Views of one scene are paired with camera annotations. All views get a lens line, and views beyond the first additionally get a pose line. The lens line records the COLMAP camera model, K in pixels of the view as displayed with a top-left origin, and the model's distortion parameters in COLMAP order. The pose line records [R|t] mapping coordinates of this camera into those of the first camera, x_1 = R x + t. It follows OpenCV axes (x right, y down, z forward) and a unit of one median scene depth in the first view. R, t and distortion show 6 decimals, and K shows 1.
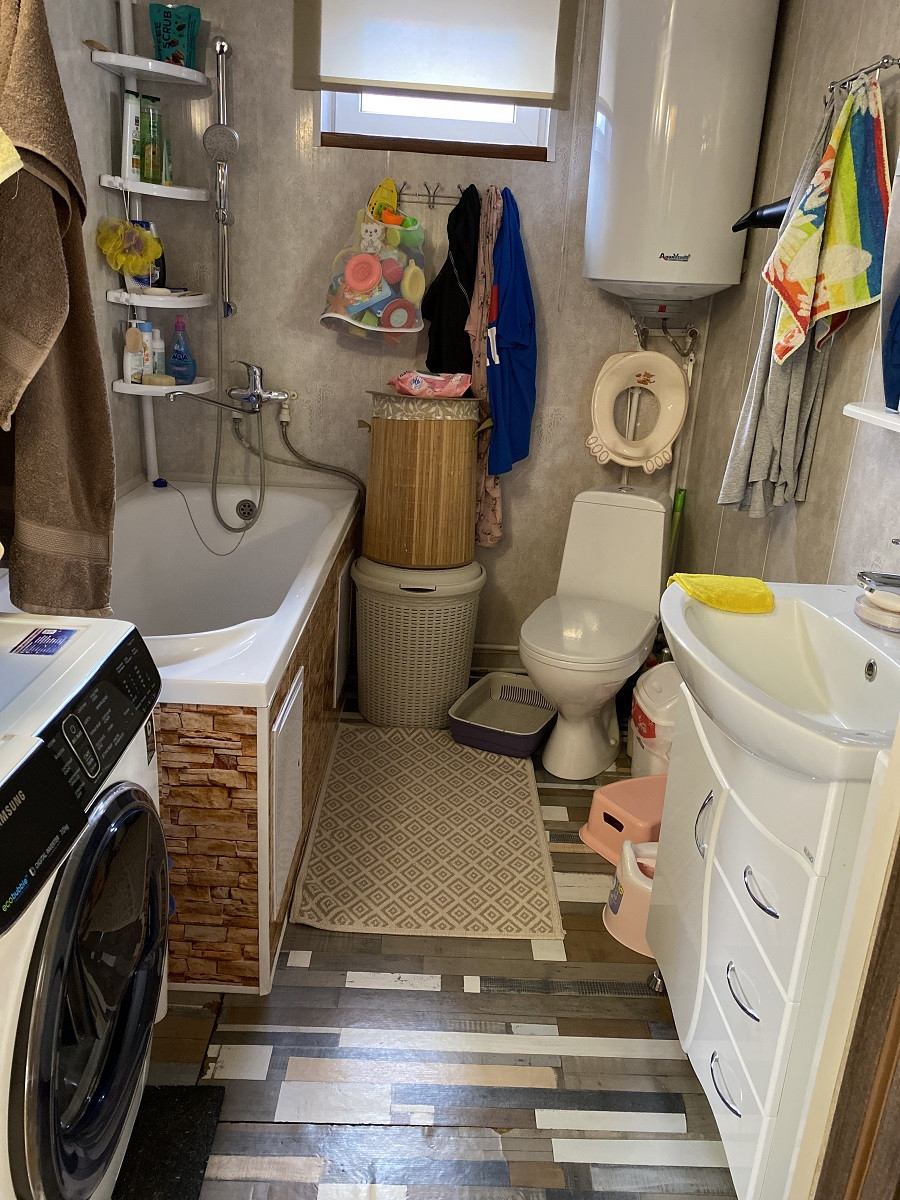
lens RADIAL K [[911.4, 0, 447.6], [0, 911.4, 594.3], [0, 0, 1]] dist [0.032812, -0.030996]
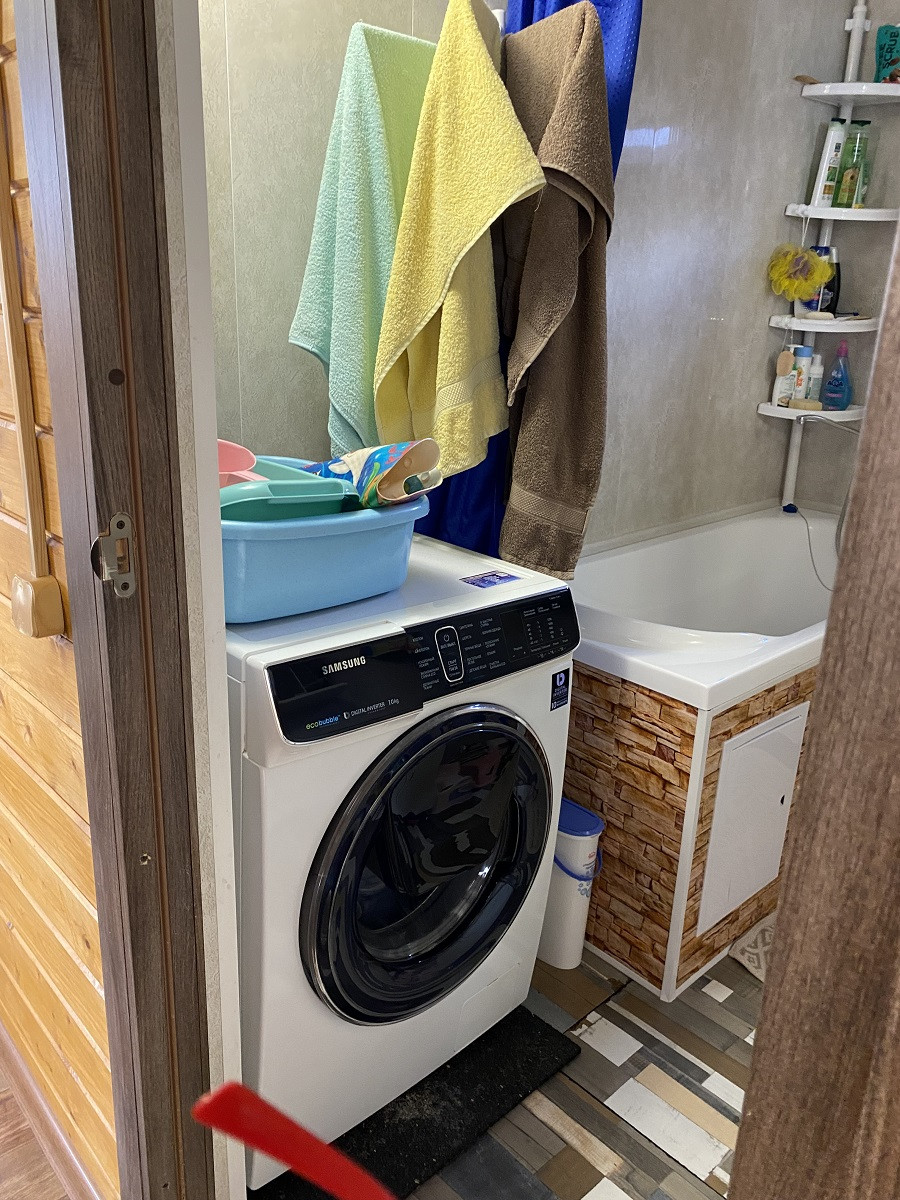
lens RADIAL K [[911.4, 0, 445.8], [0, 911.4, 603.6], [0, 0, 1]] dist [0.032812, -0.030996]
pose [[0.681304, 0.203497, -0.703146, 0.257782], [-0.234605, 0.970613, 0.053587, 0.022532], [0.693387, 0.128453, 0.709023, 0.079618]]
